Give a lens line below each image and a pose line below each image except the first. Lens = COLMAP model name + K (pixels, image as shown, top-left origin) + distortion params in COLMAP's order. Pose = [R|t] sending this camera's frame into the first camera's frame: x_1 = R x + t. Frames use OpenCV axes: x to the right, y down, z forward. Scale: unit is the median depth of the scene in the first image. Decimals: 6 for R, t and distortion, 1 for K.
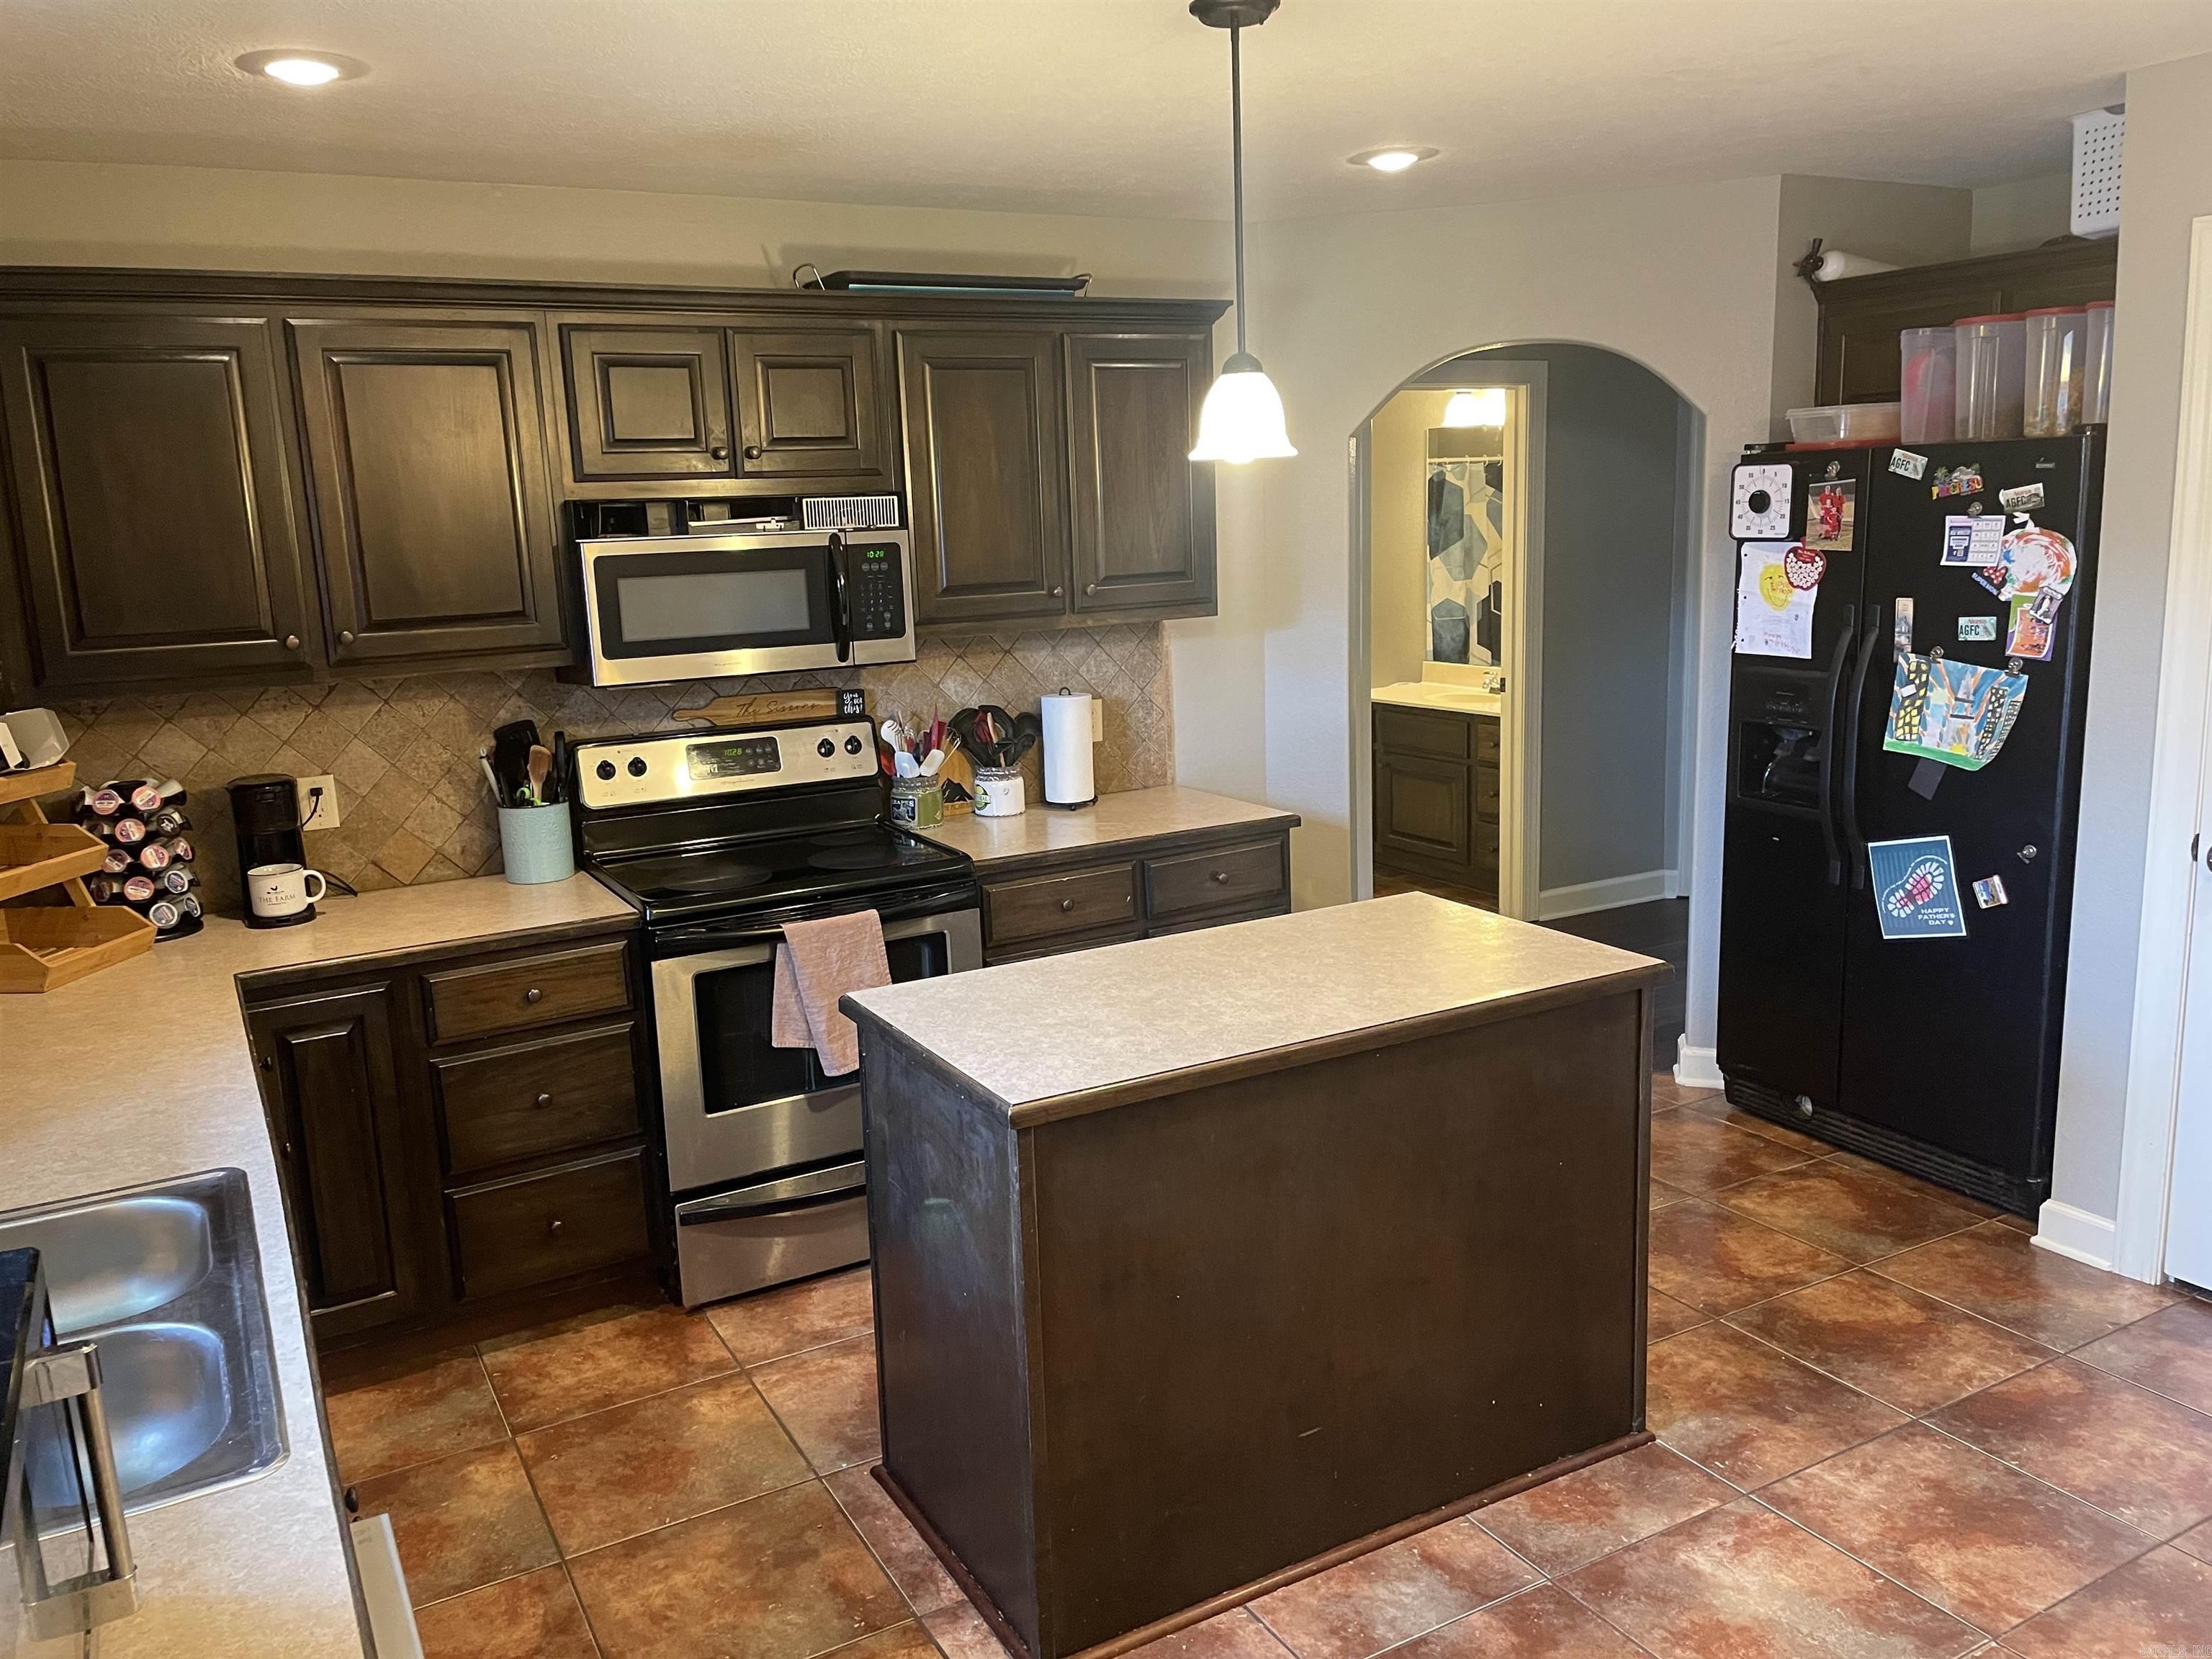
lens RADIAL K [[1661.5, 0, 1099.8], [0, 1661.5, 815.1], [0, 0, 1]] dist [0.034056, 0.004918]
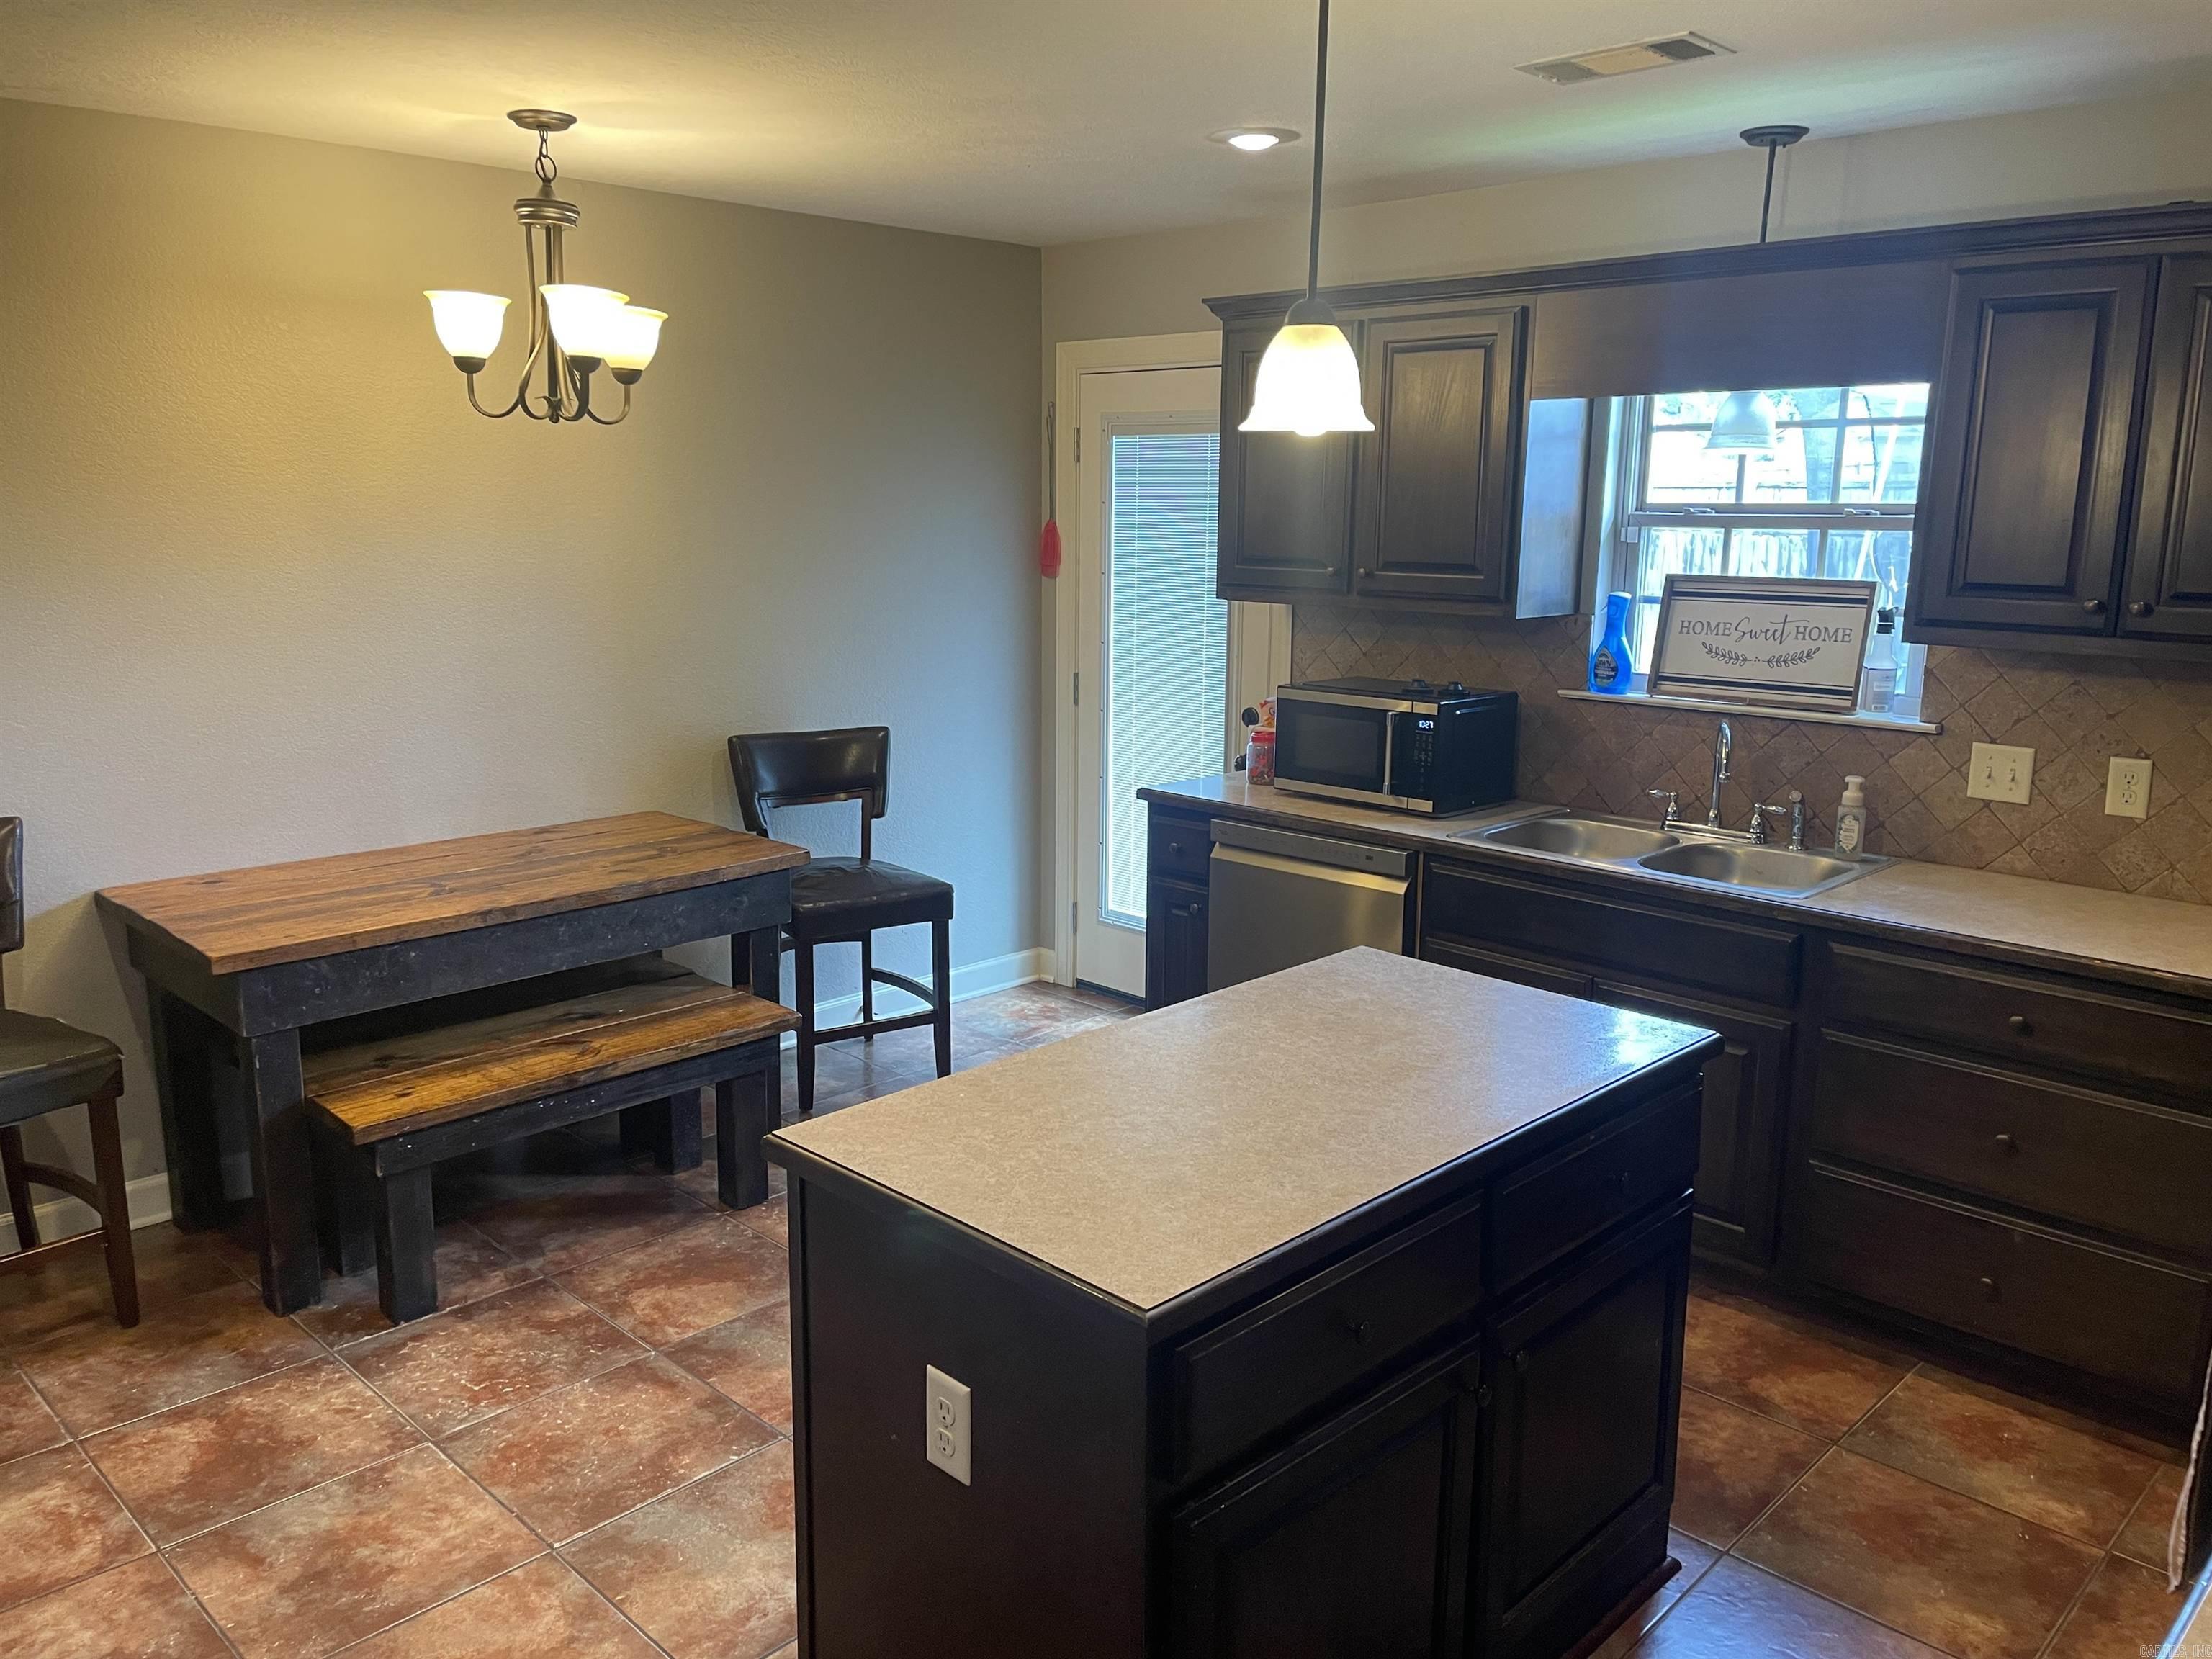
lens RADIAL K [[1696.6, 0, 1106.7], [0, 1696.6, 823.9], [0, 0, 1]] dist [0.102034, -0.092342]
pose [[-0.960221, 0.079824, -0.267588, 0.310384], [-0.027665, 0.926362, 0.375617, -0.236185], [0.277866, 0.368079, -0.887304, 1.196649]]
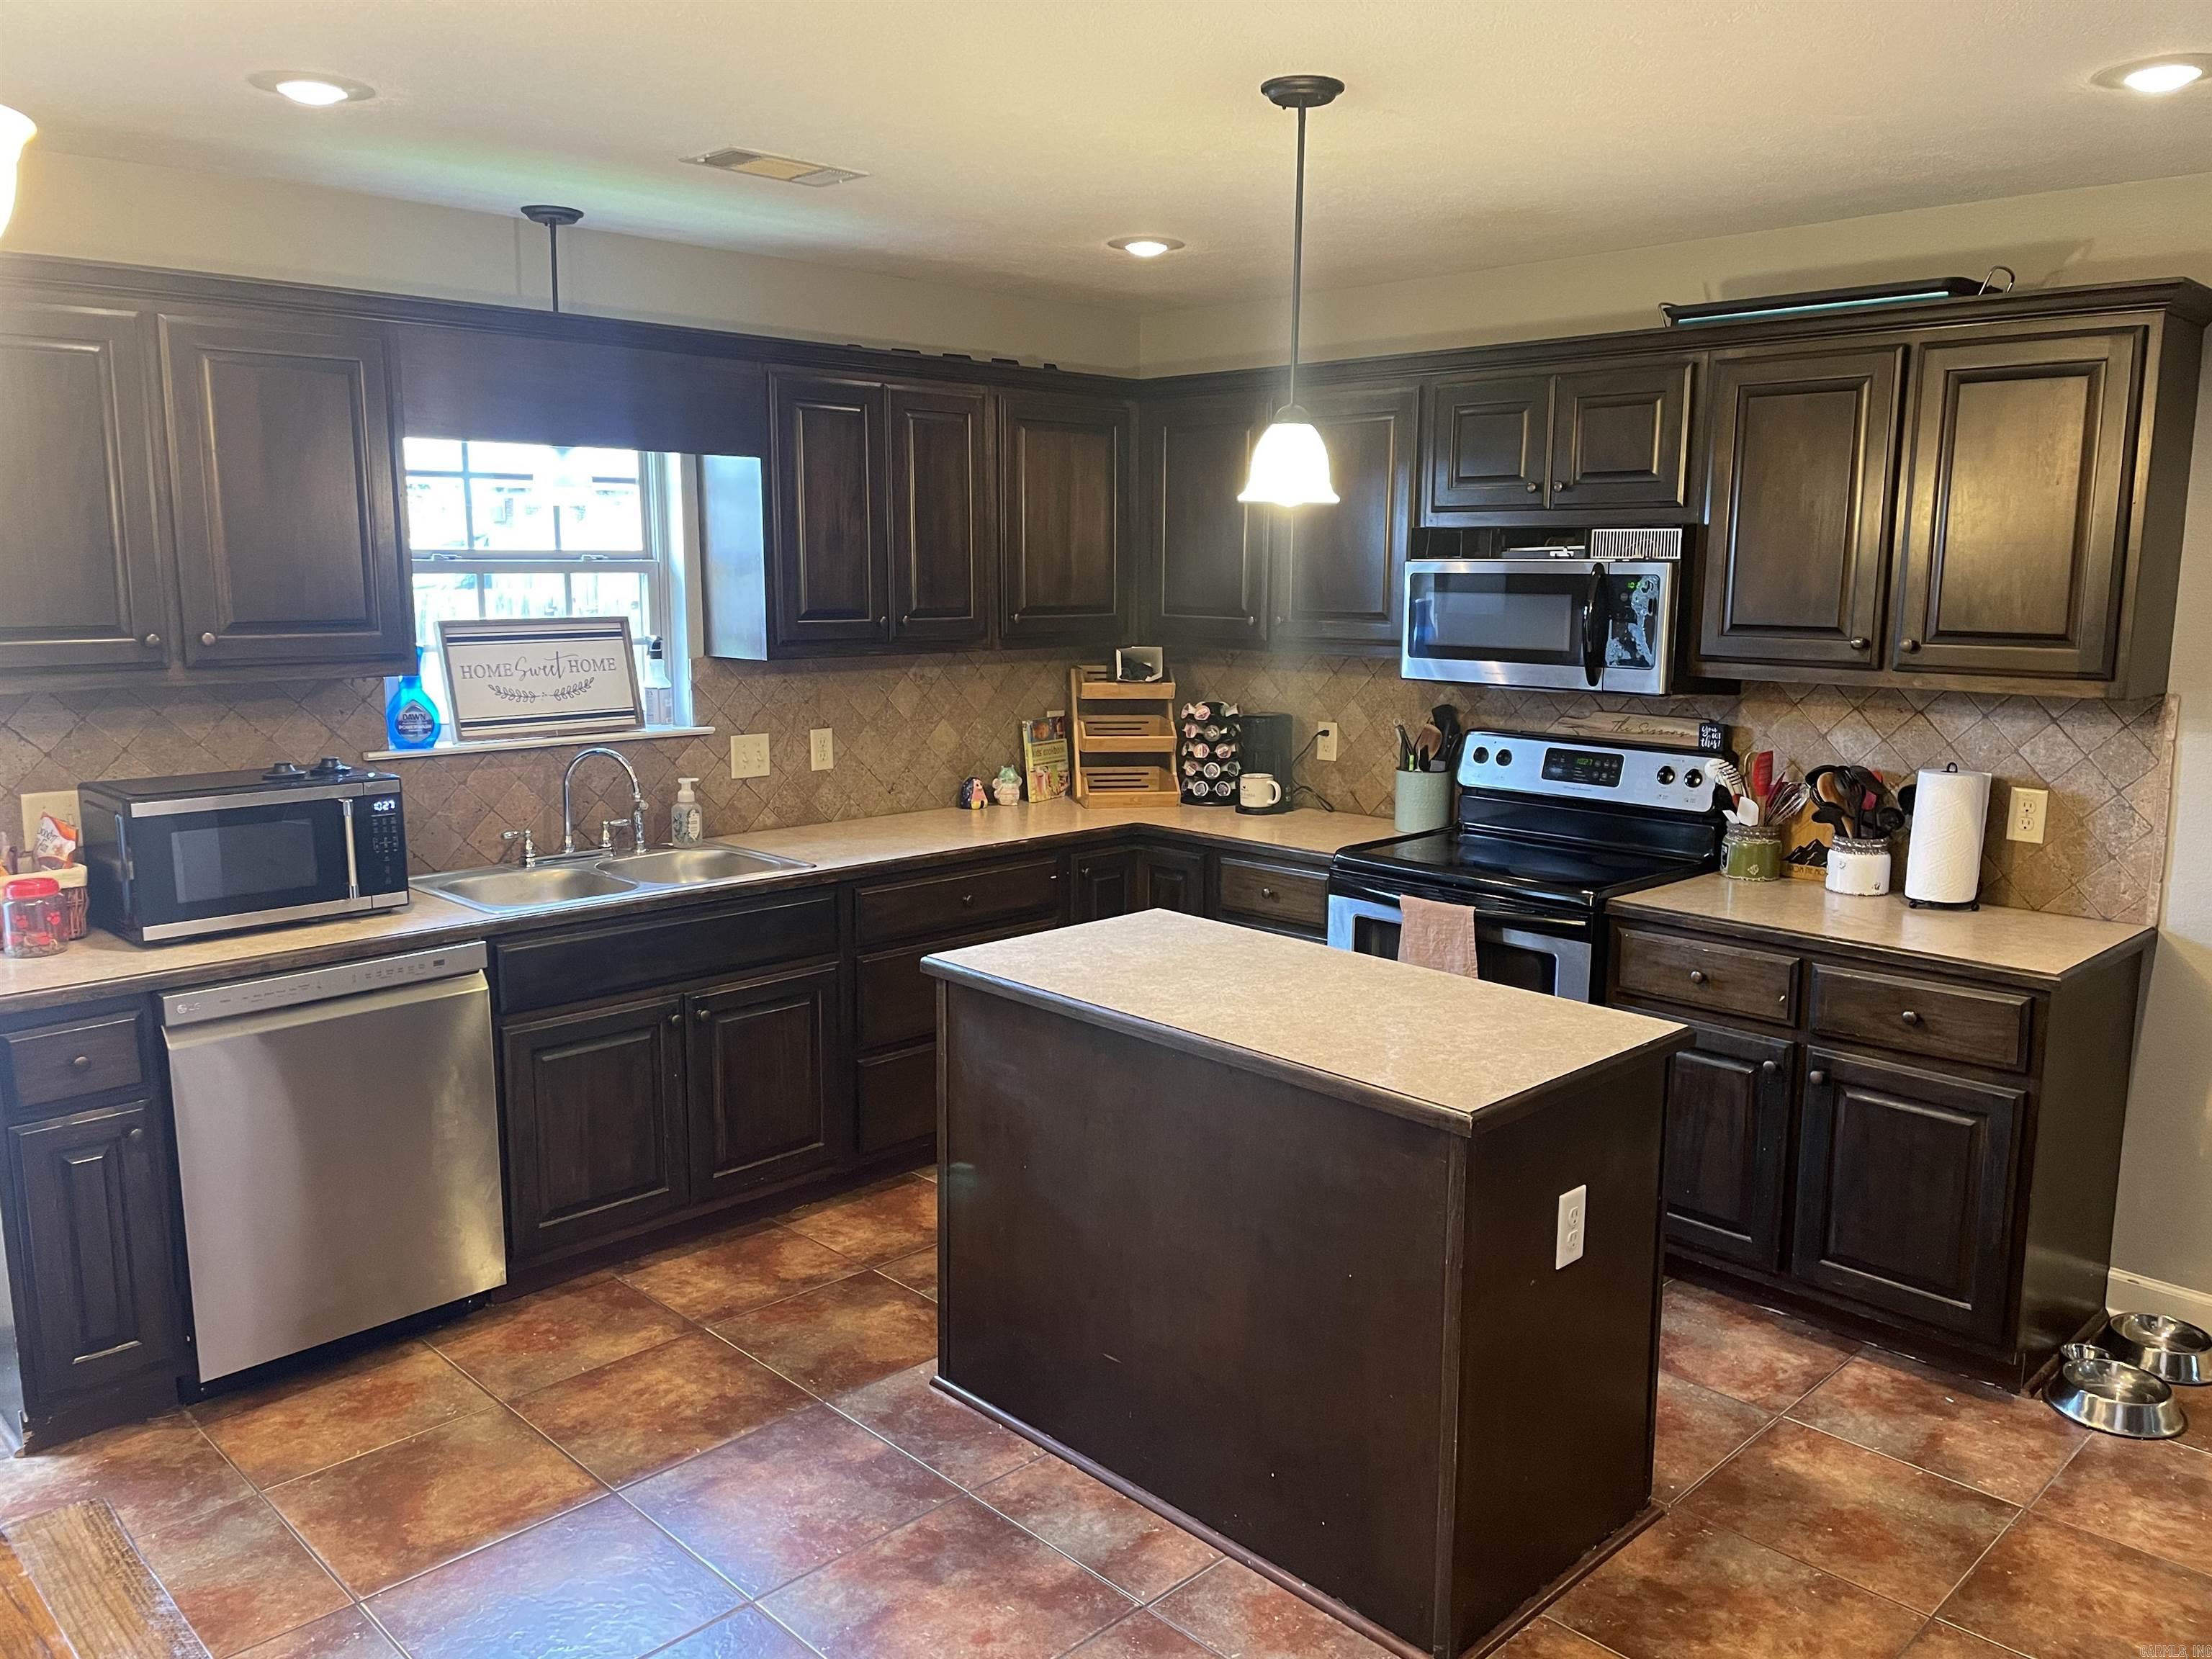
lens RADIAL K [[1696.6, 0, 1106.7], [0, 1696.6, 823.9], [0, 0, 1]] dist [0.102034, -0.092342]
pose [[0.256660, 0.192890, -0.947058, 0.794135], [-0.193261, 0.970336, 0.145256, -0.104739], [0.946983, 0.145748, 0.286324, 0.415809]]
